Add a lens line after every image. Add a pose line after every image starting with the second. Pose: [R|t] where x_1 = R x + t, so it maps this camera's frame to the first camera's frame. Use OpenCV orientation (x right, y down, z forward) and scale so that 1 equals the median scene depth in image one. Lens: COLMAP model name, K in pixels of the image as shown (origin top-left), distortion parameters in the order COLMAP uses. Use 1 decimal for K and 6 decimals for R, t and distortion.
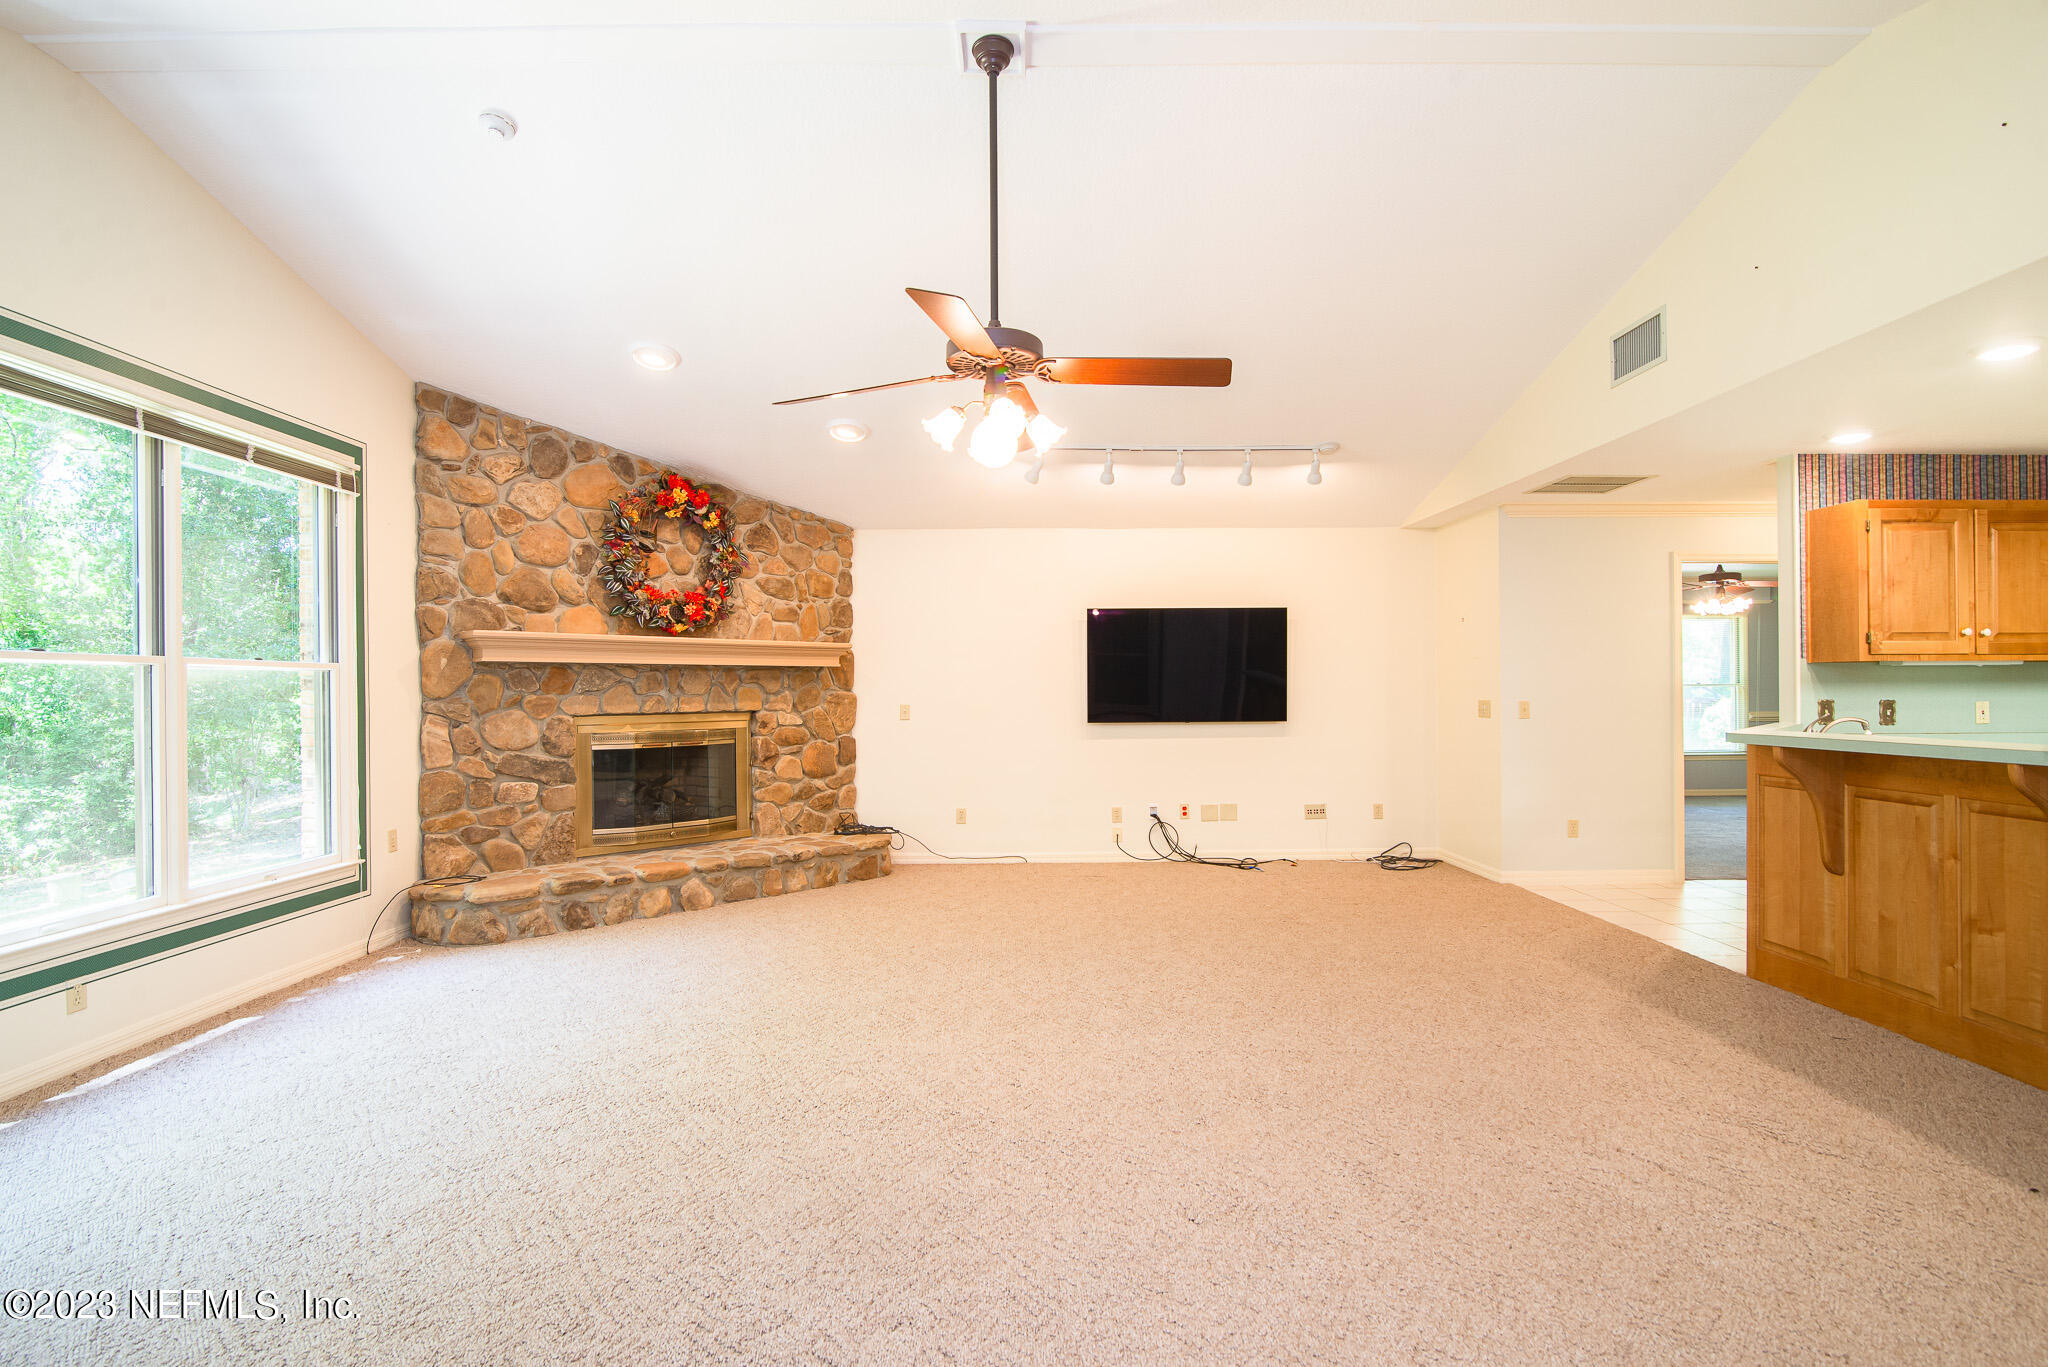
lens RADIAL K [[982.7, 0, 1024.0], [0, 982.7, 683.5], [0, 0, 1]] dist [-0.016644, 0.001159]
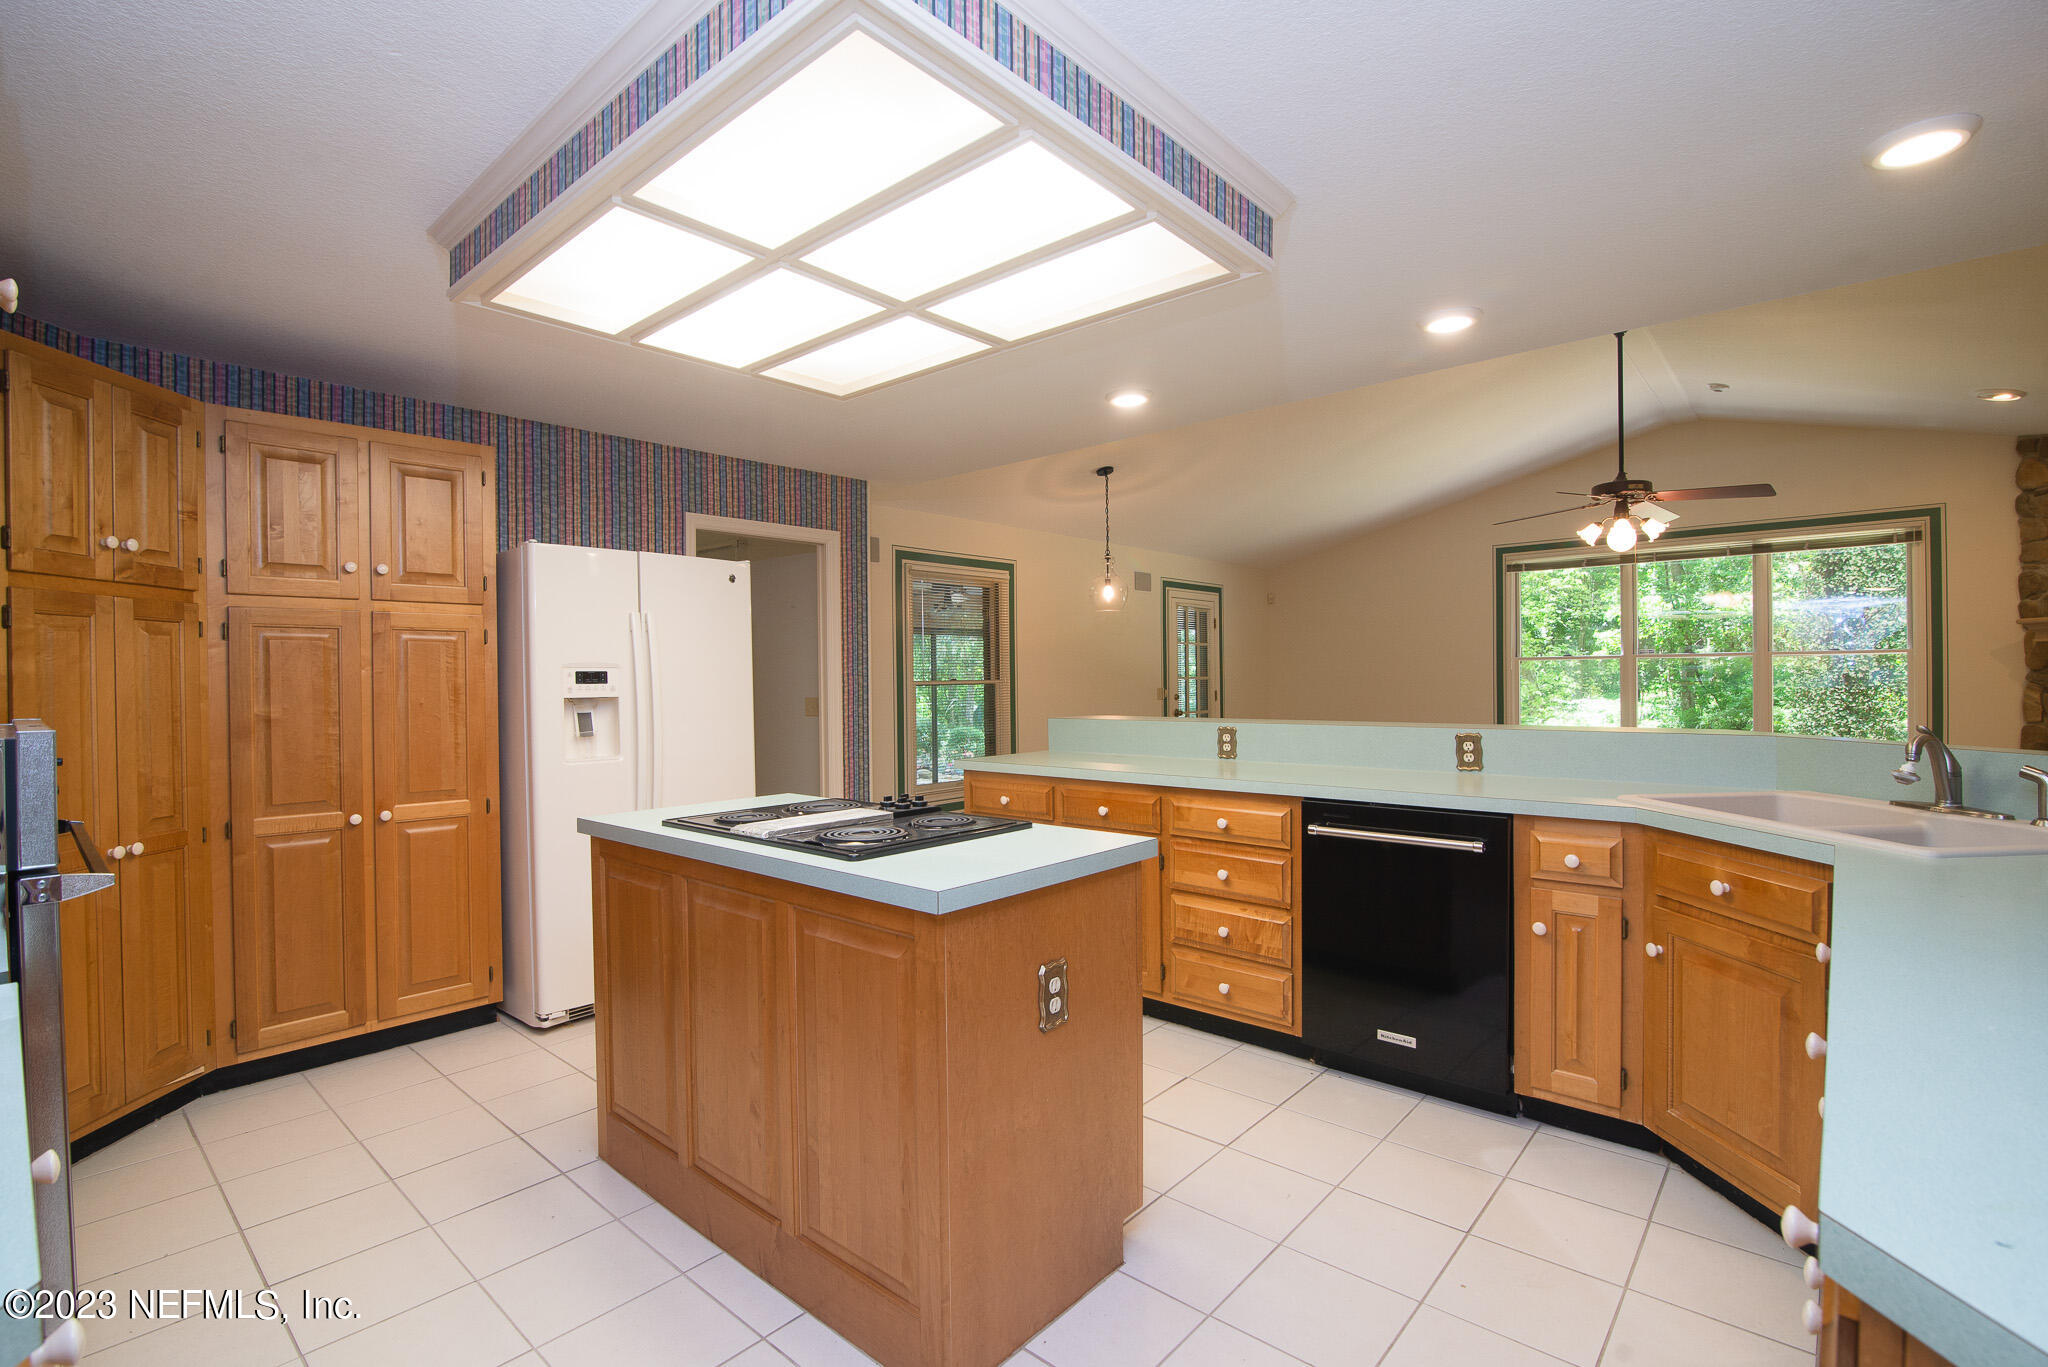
lens RADIAL K [[938.5, 0, 1020.9], [0, 938.5, 686.0], [0, 0, 1]] dist [-0.016694, 0.000186]
pose [[-0.669324, 0.020723, -0.742682, 1.141175], [0.020062, 0.999751, 0.009816, -0.002592], [0.742700, -0.008330, -0.669573, 0.743744]]
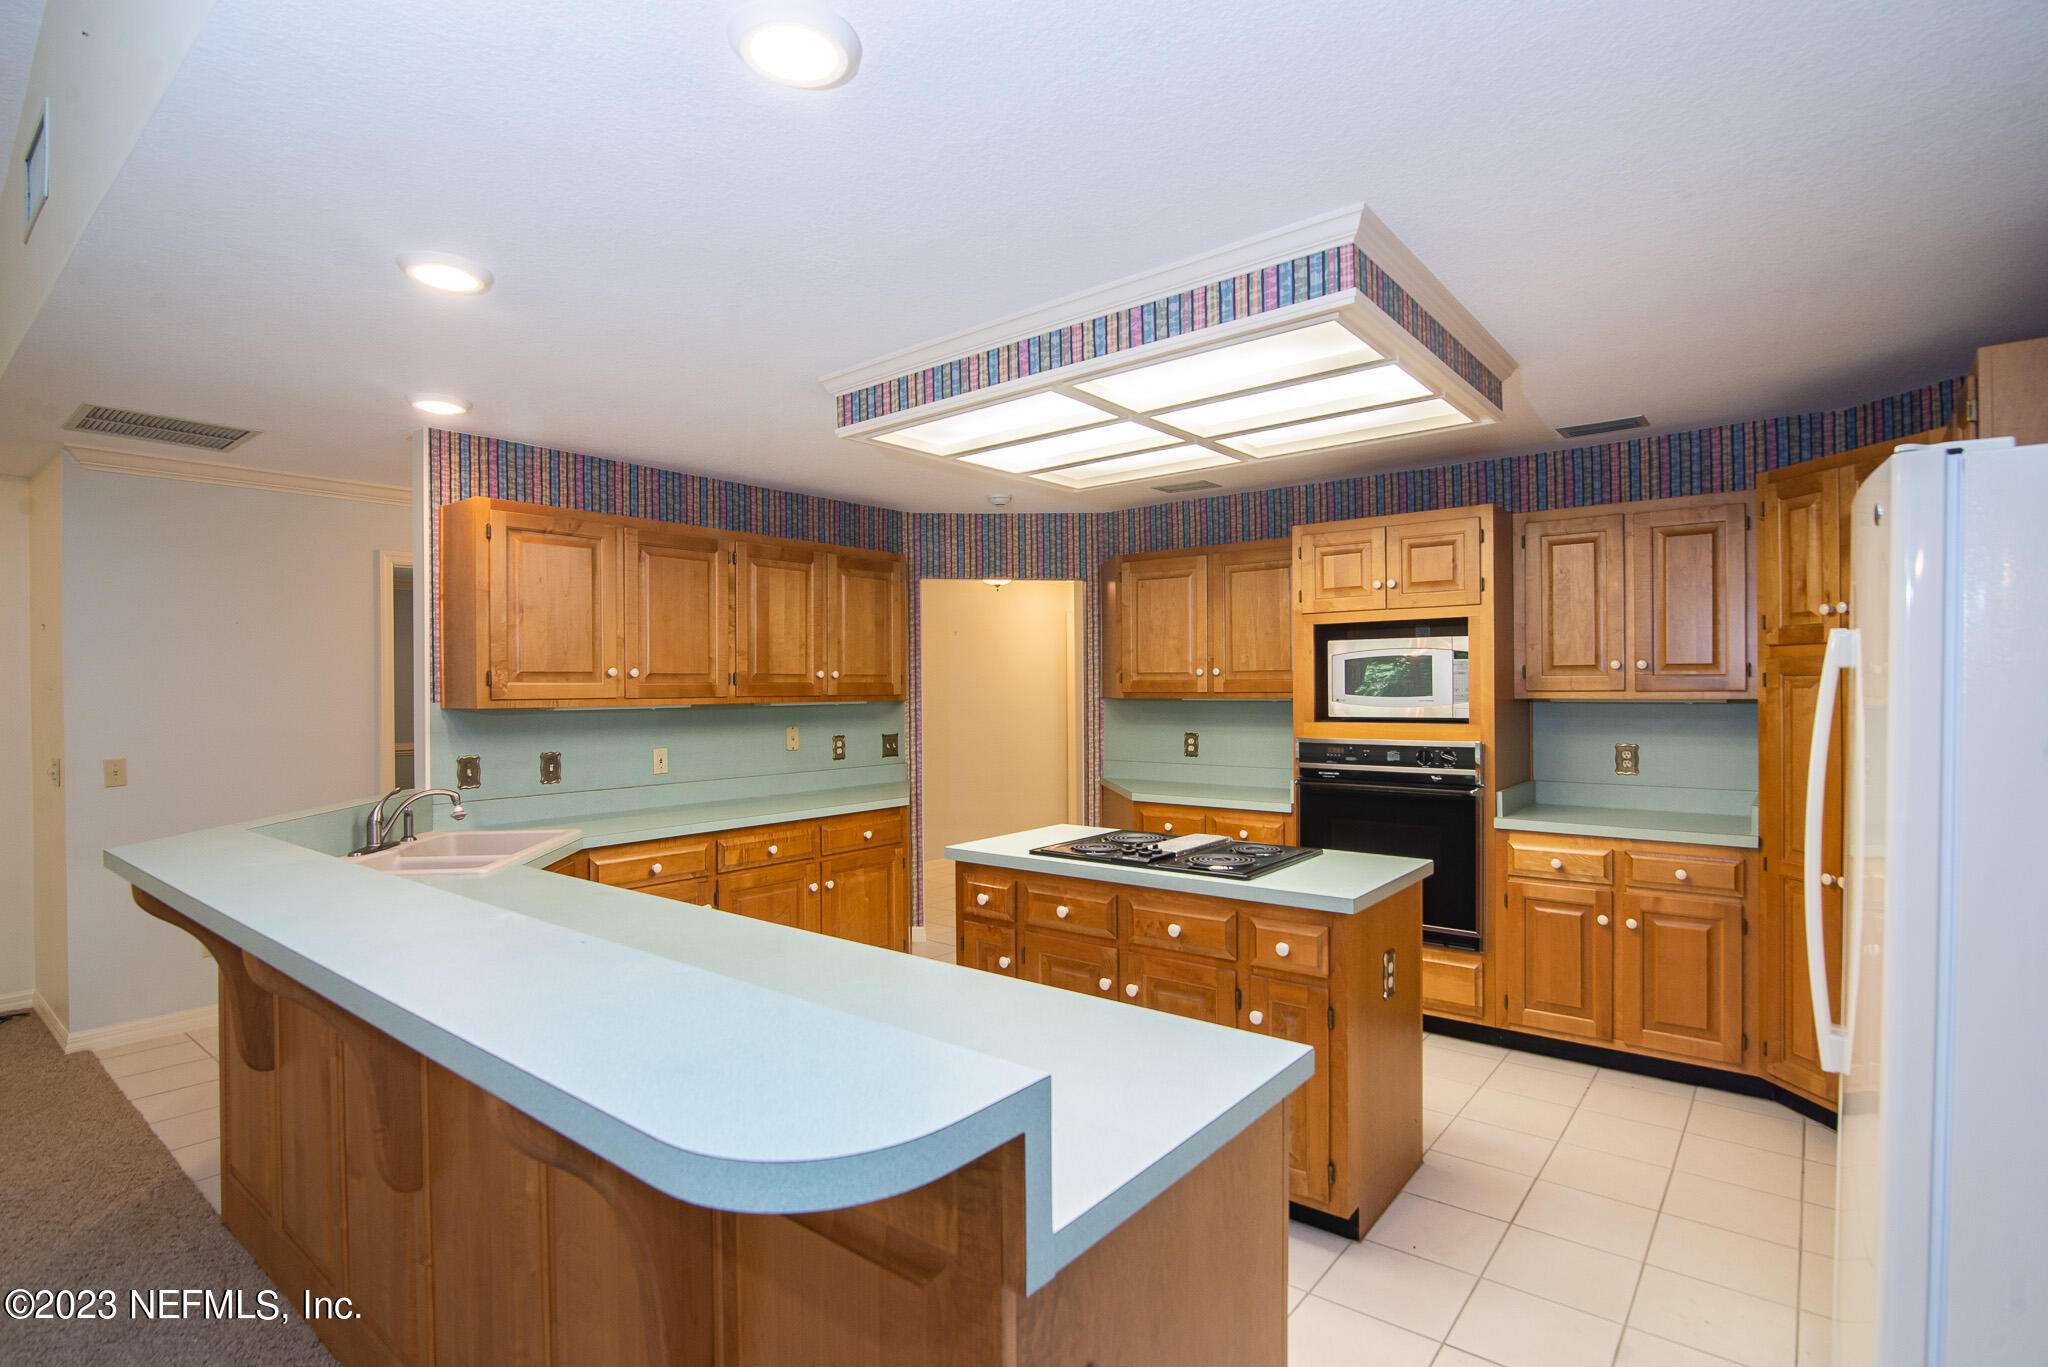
lens RADIAL K [[996.7, 0, 1020.8], [0, 996.7, 684.1], [0, 0, 1]] dist [-0.015209, 0.000209]
pose [[0.636038, 0.002149, 0.771655, 0.423841], [0.000469, 0.999995, -0.003171, -0.031698], [-0.771658, 0.002379, 0.636033, 0.143010]]
